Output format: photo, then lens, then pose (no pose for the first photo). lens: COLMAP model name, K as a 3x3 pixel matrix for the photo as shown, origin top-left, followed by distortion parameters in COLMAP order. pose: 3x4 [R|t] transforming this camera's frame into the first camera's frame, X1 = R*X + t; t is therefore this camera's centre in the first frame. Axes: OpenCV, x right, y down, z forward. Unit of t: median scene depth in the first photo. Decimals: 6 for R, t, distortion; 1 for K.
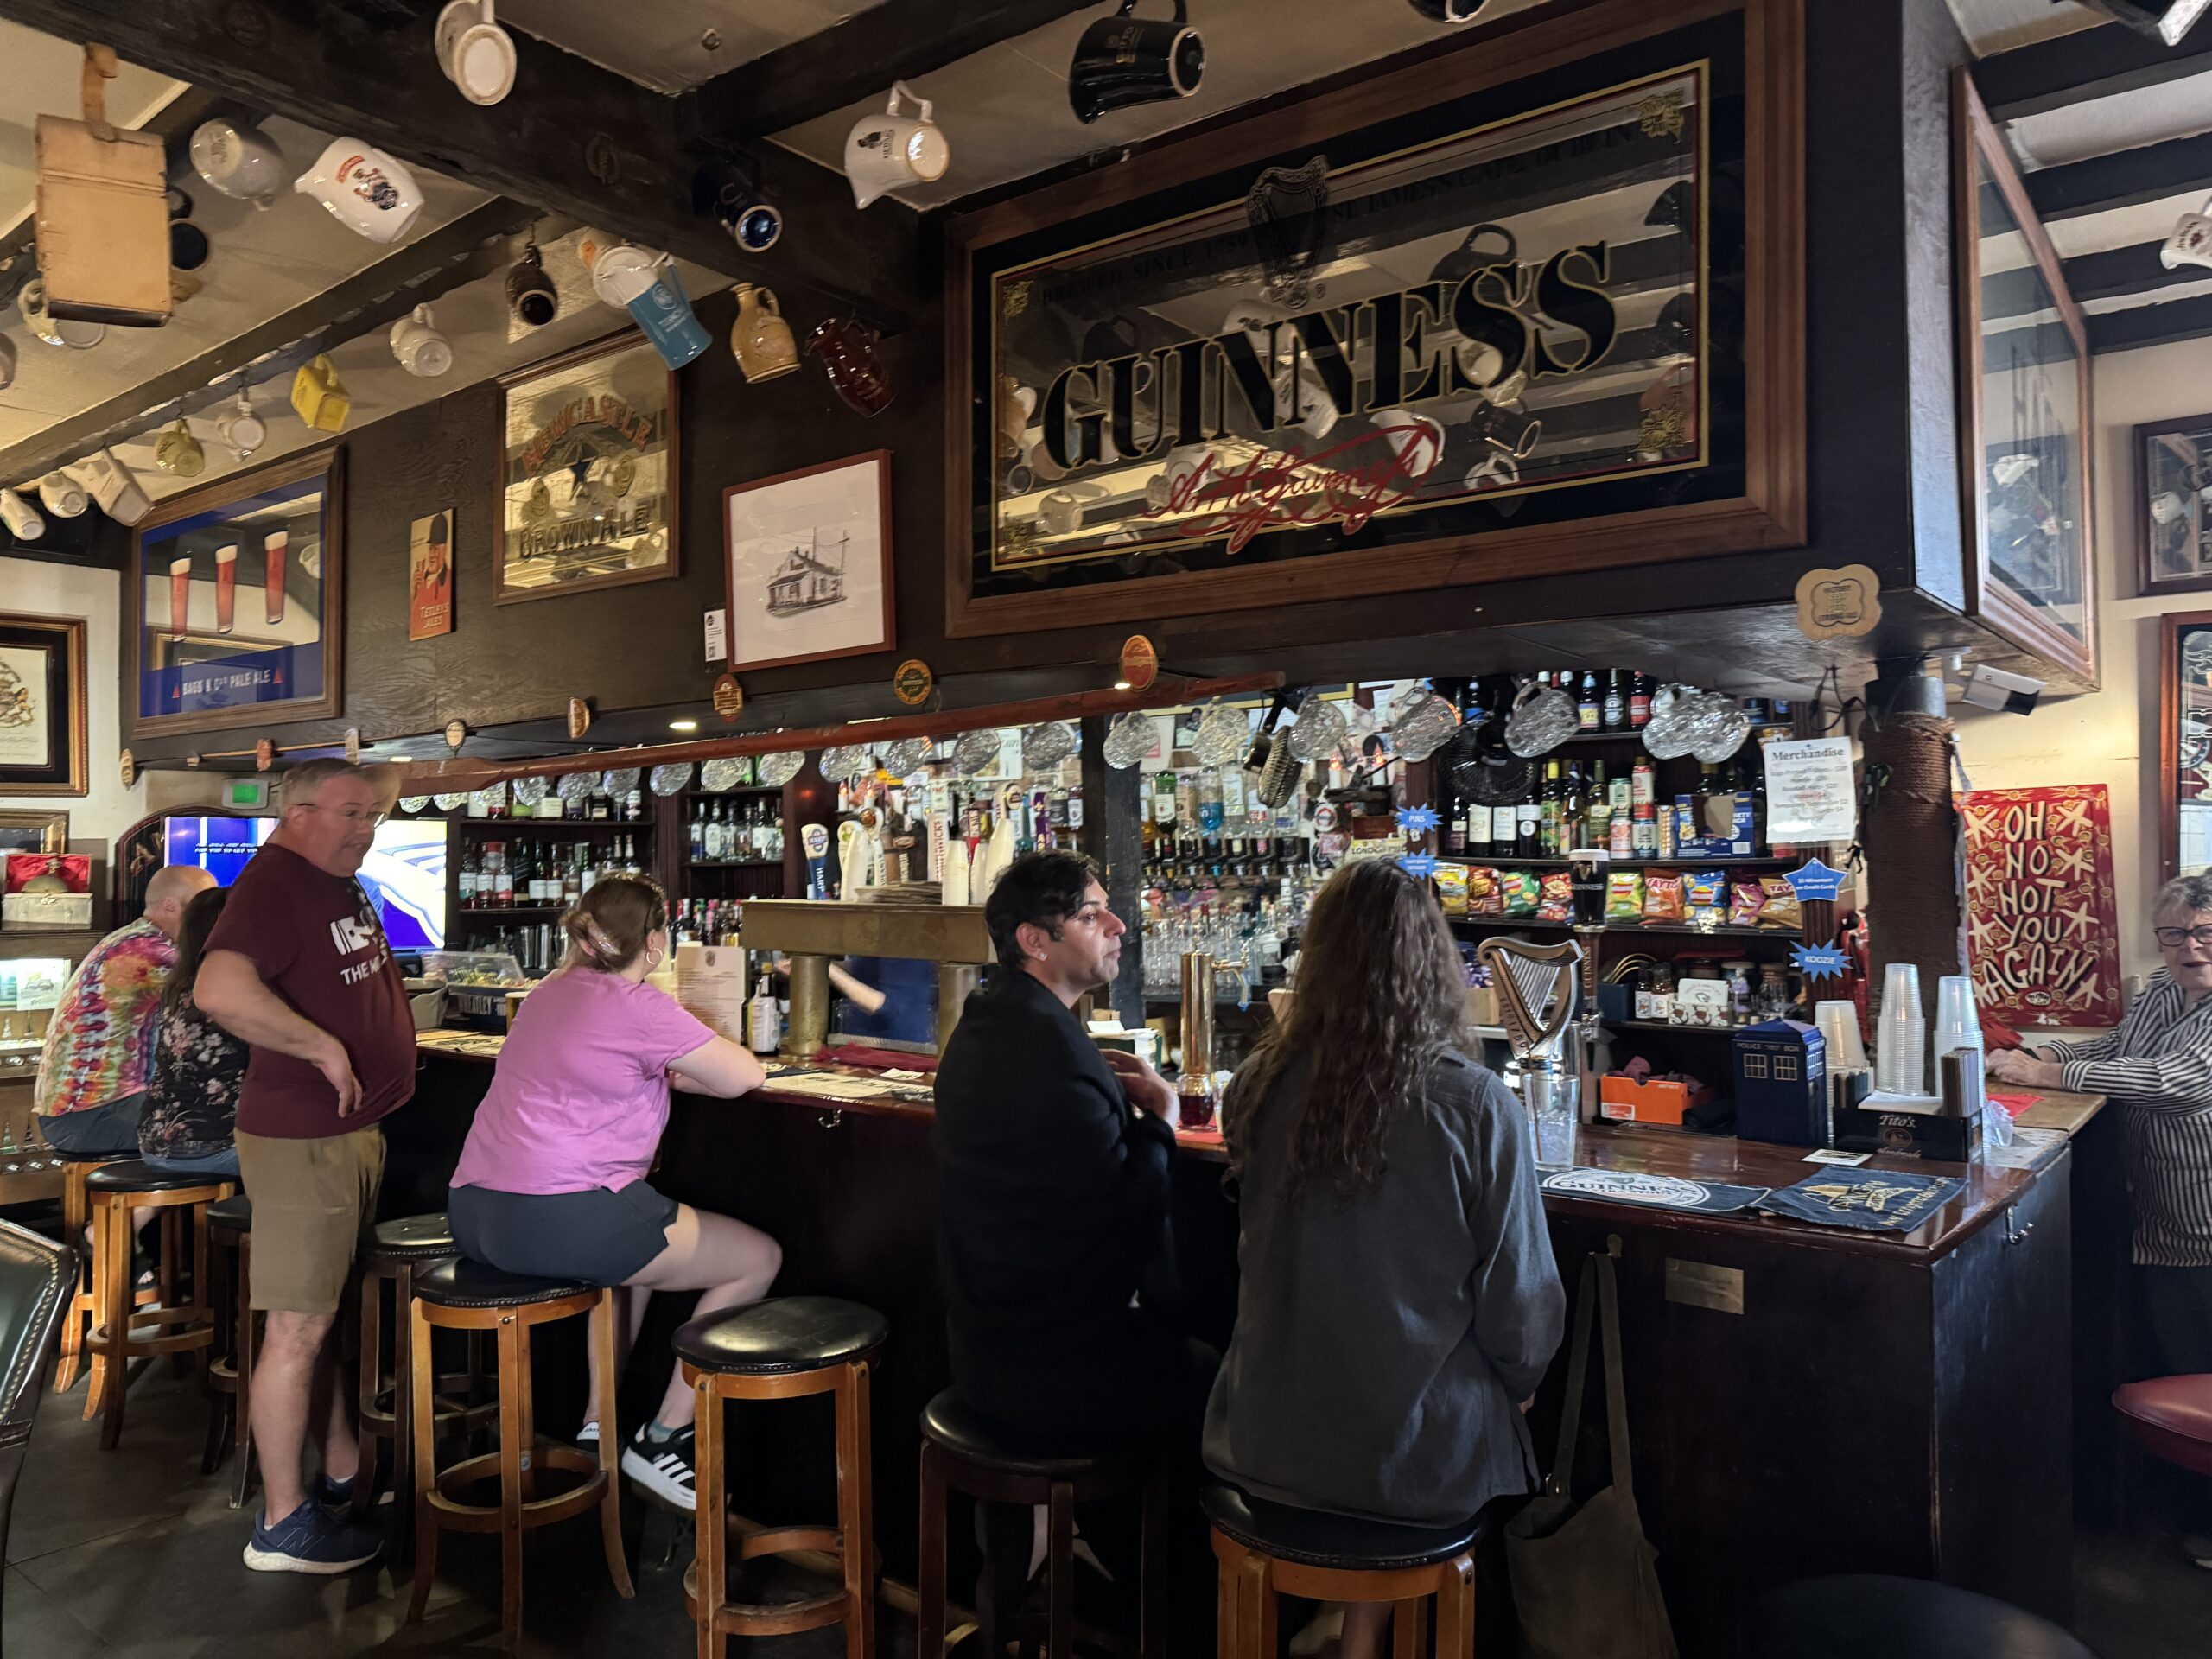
lens RADIAL K [[1546.5, 0, 1110.9], [0, 1546.5, 836.5], [0, 0, 1]] dist [0.007673, -0.022353]
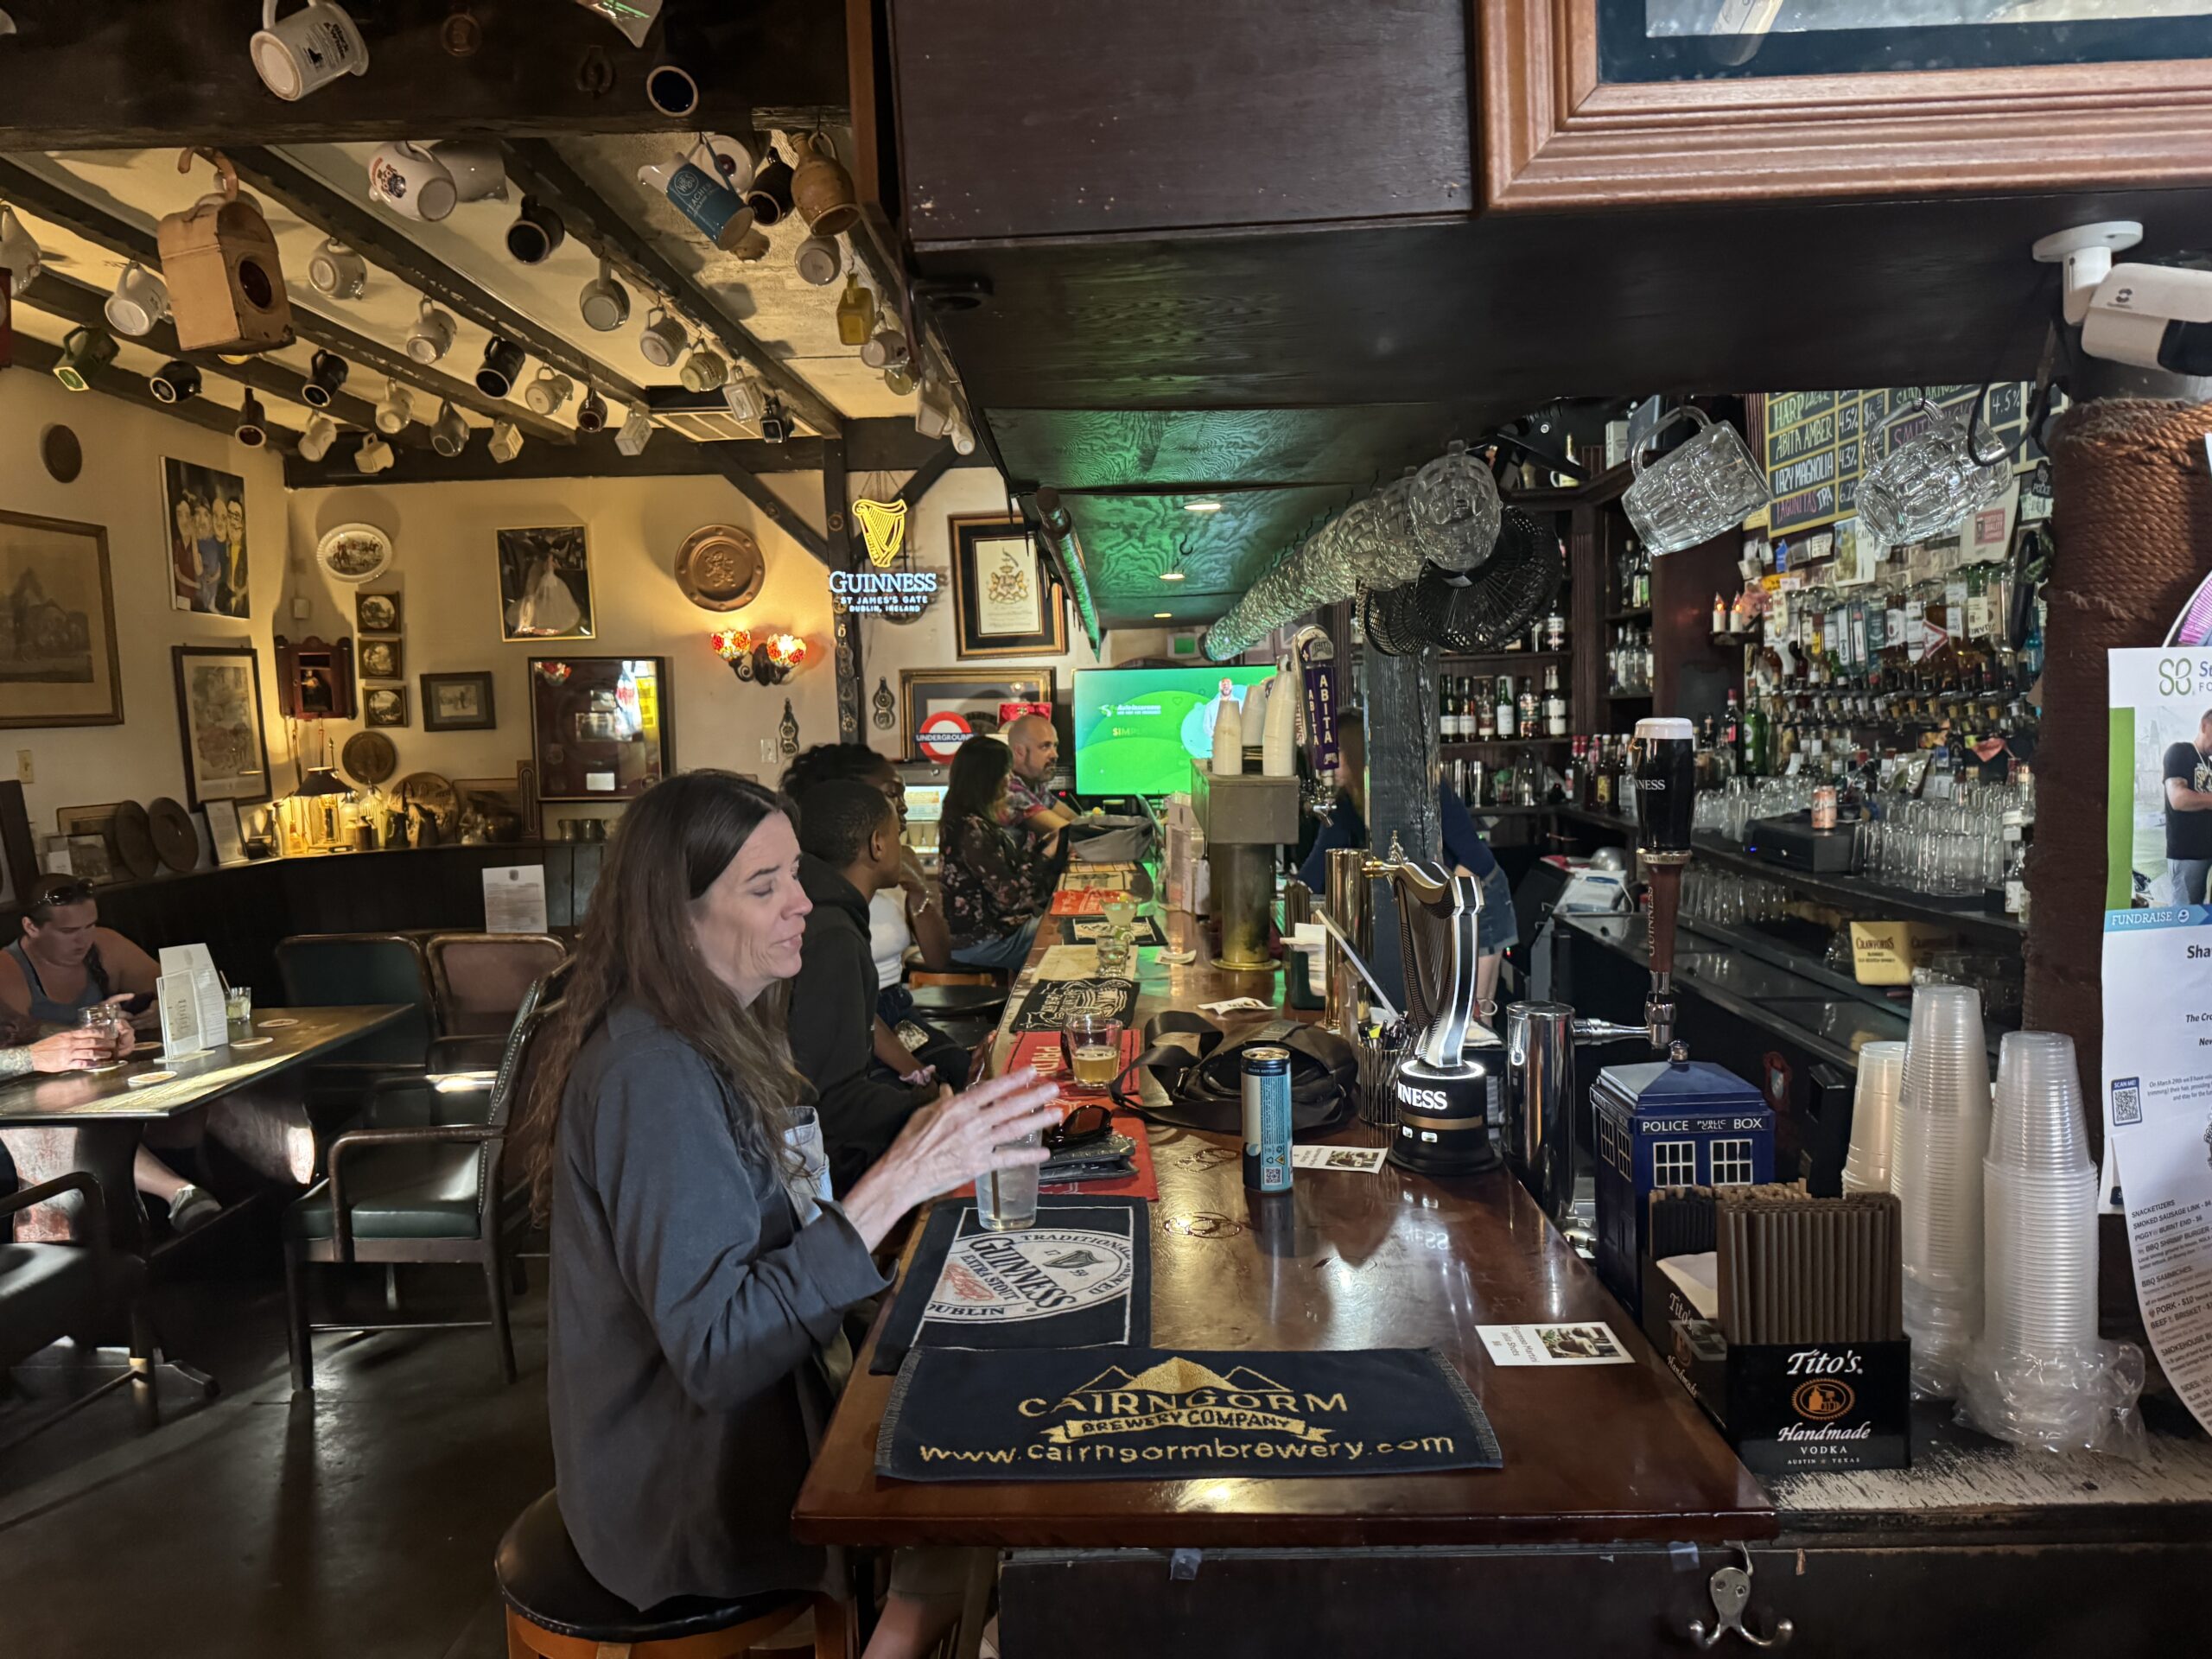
lens RADIAL K [[1546.5, 0, 1115.0], [0, 1546.5, 823.3], [0, 0, 1]] dist [0.007673, -0.022353]
pose [[0.609321, 0.051125, -0.791274, 0.466959], [0.042284, 0.994404, 0.096810, -0.013219], [0.791796, -0.092446, 0.603749, 0.362303]]
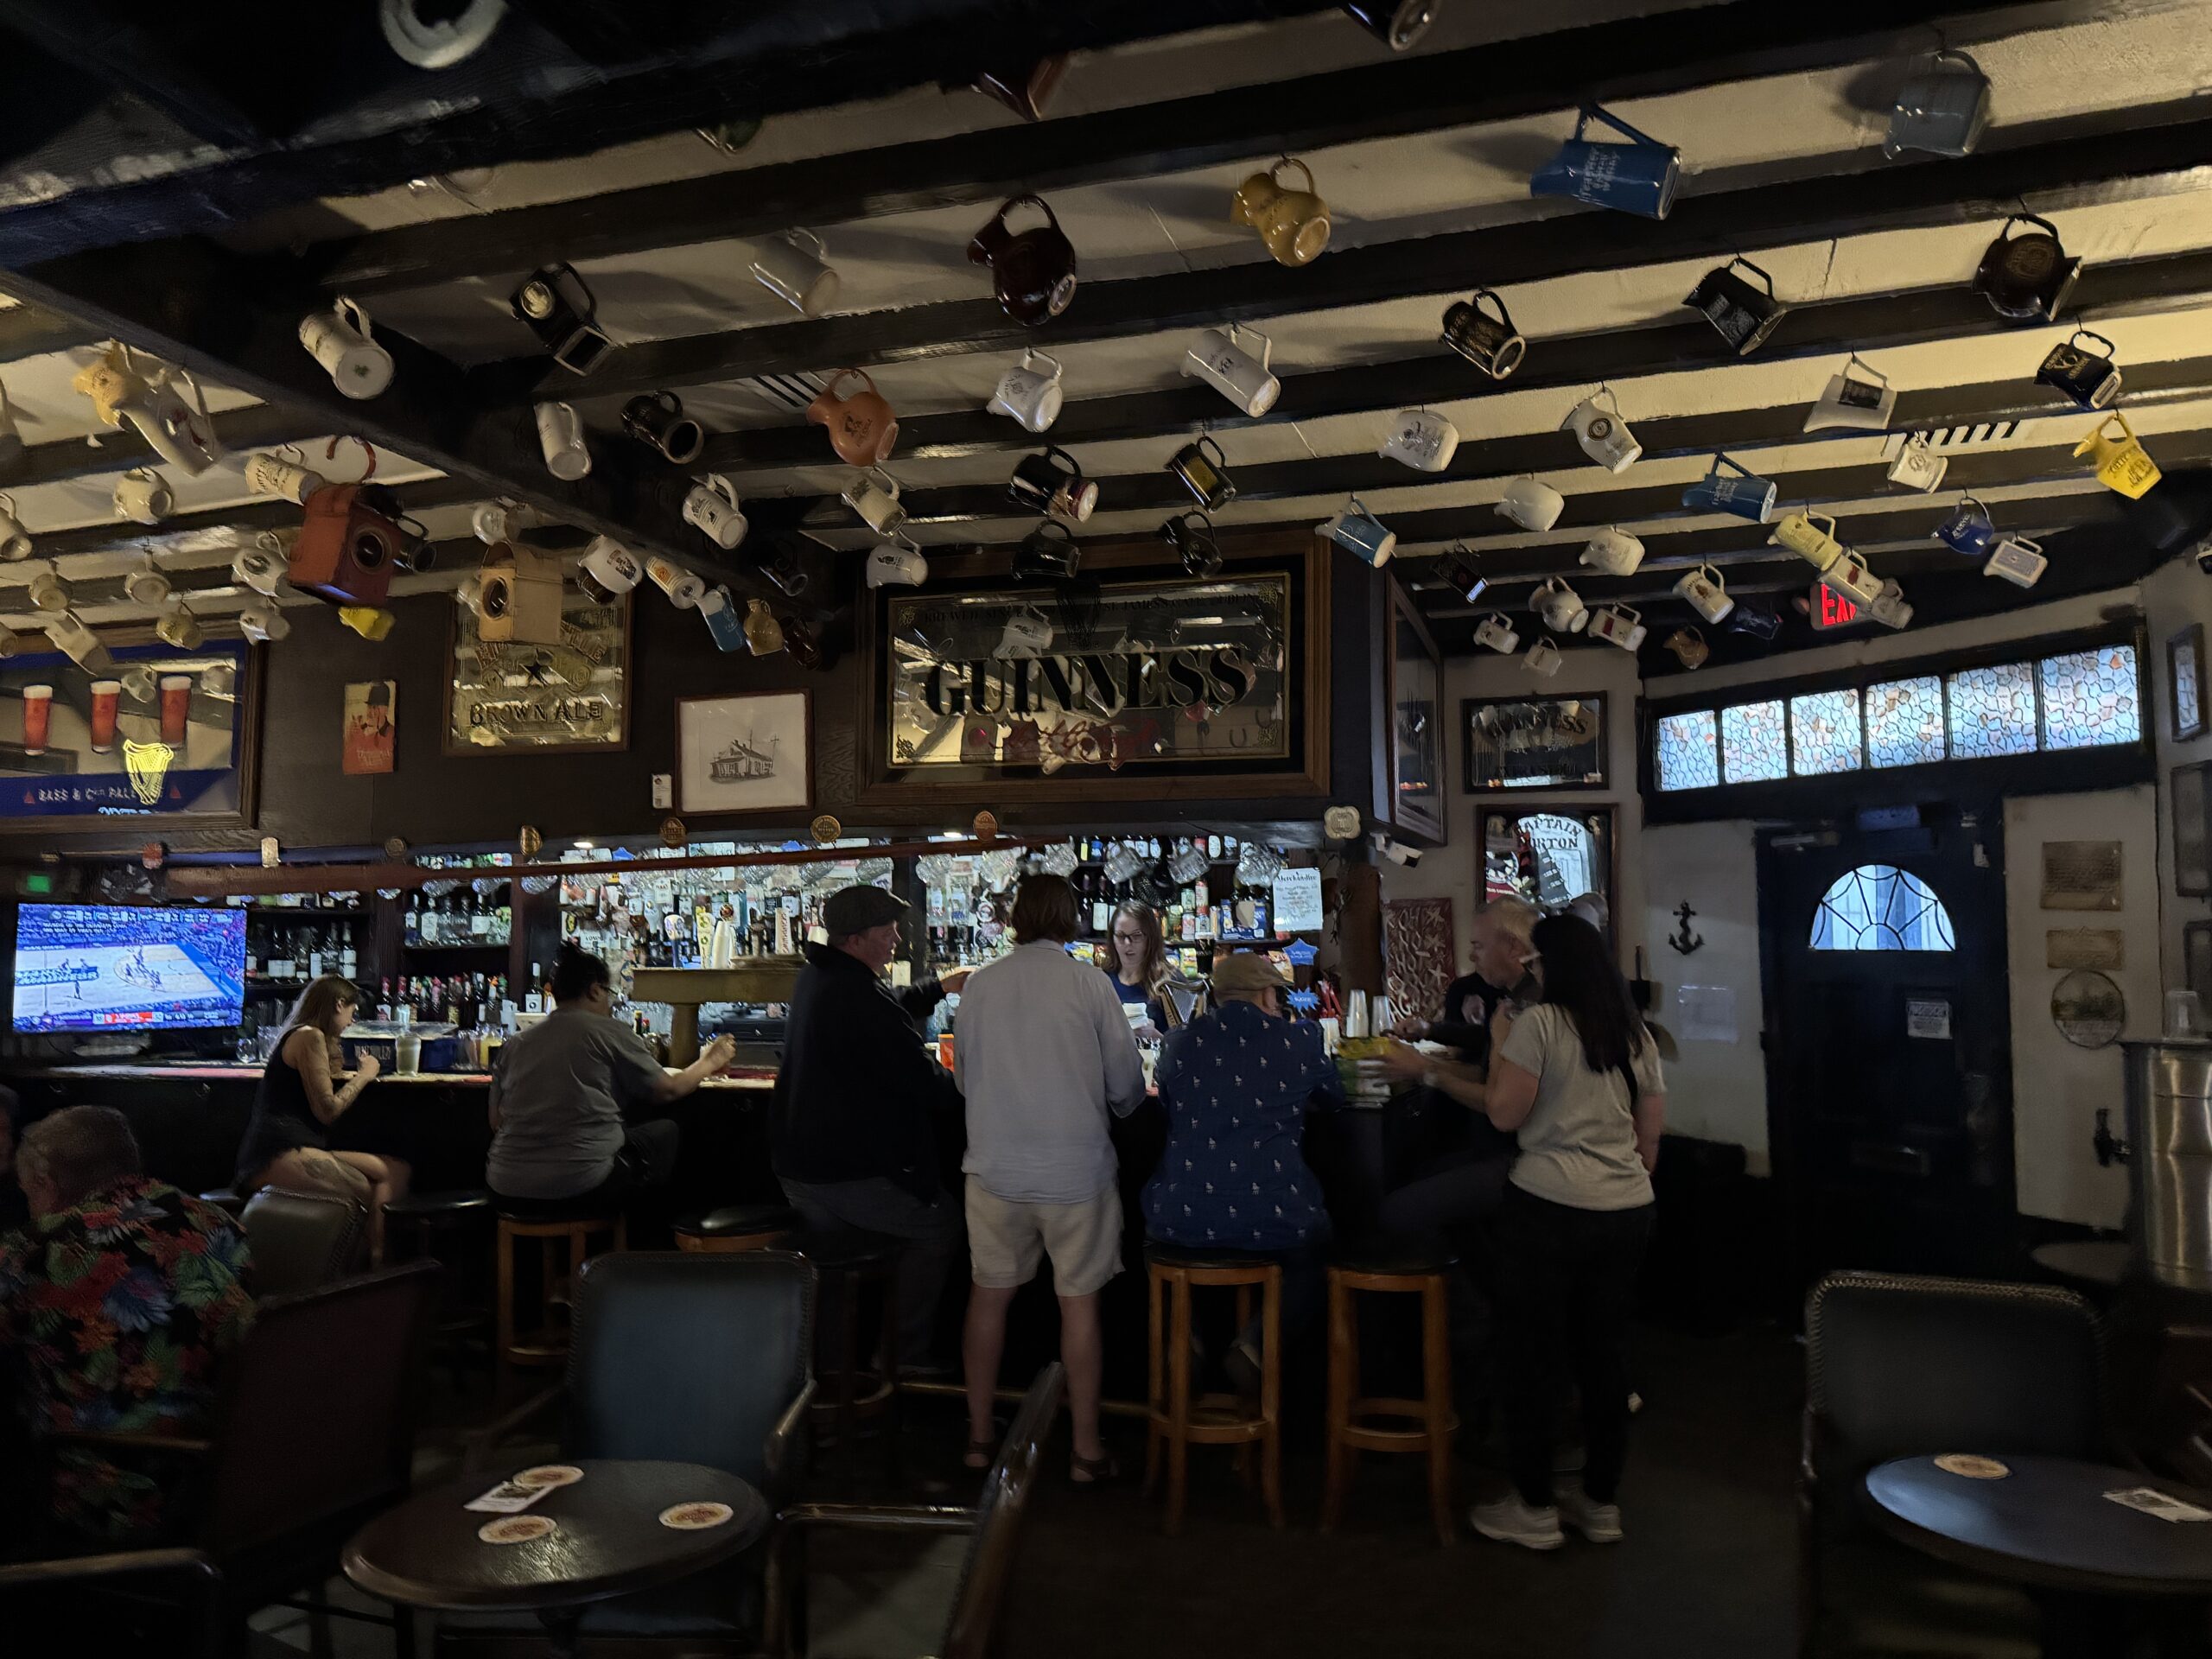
lens RADIAL K [[1546.5, 0, 1106.3], [0, 1546.5, 830.3], [0, 0, 1]] dist [0.007673, -0.022353]
pose [[0.939454, 0.025740, 0.341708, -0.300271], [-0.004086, 0.997945, -0.063939, 0.003890], [-0.342651, 0.058672, 0.937629, -0.478631]]
